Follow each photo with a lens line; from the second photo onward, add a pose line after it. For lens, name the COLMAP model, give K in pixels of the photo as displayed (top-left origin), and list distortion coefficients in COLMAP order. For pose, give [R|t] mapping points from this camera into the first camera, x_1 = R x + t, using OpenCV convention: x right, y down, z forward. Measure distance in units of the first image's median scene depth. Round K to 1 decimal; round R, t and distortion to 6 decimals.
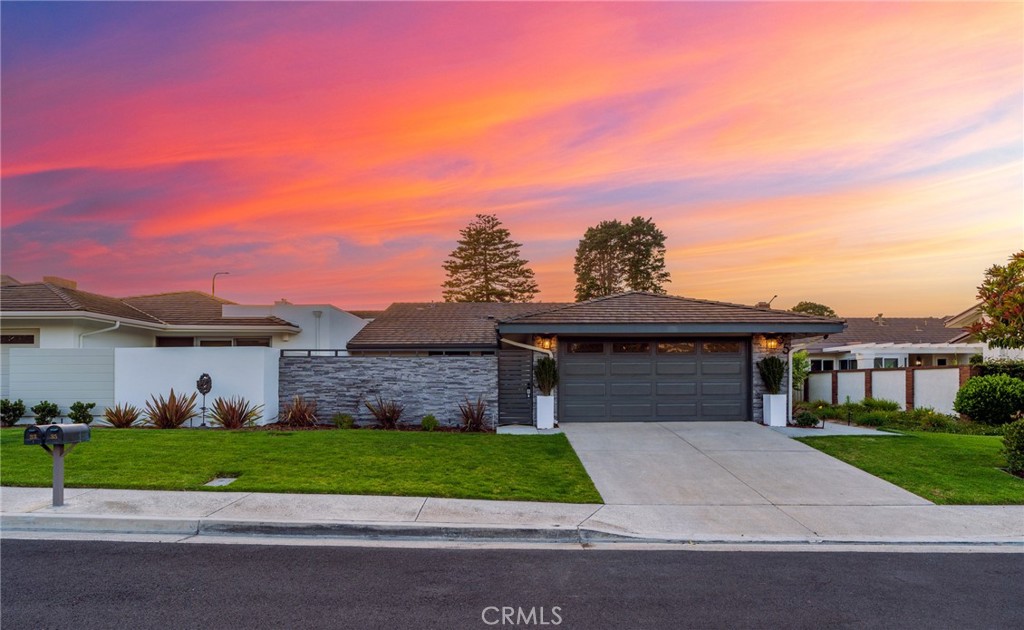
lens RADIAL K [[544.9, 0, 511.9], [0, 544.9, 377.4], [0, 0, 1]] dist [-0.000853, 0.000120]
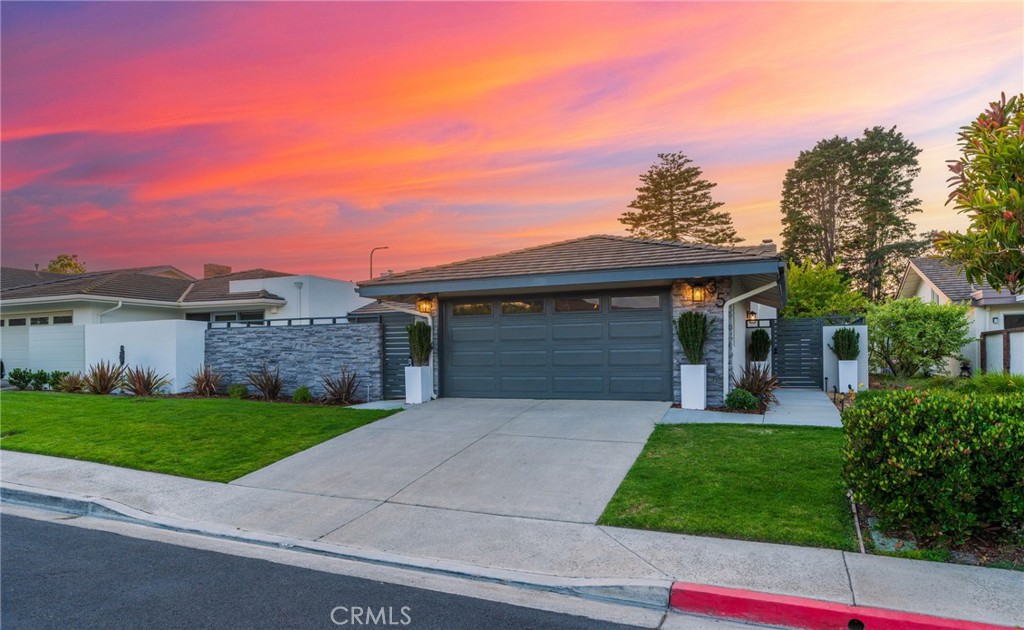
lens RADIAL K [[621.2, 0, 511.3], [0, 621.2, 356.7], [0, 0, 1]] dist [-0.004627, -0.000484]
pose [[0.911395, -0.005491, -0.411495, 0.587892], [0.009967, 0.999912, 0.008733, 0.011014], [0.411411, -0.012061, 0.911370, 0.151424]]
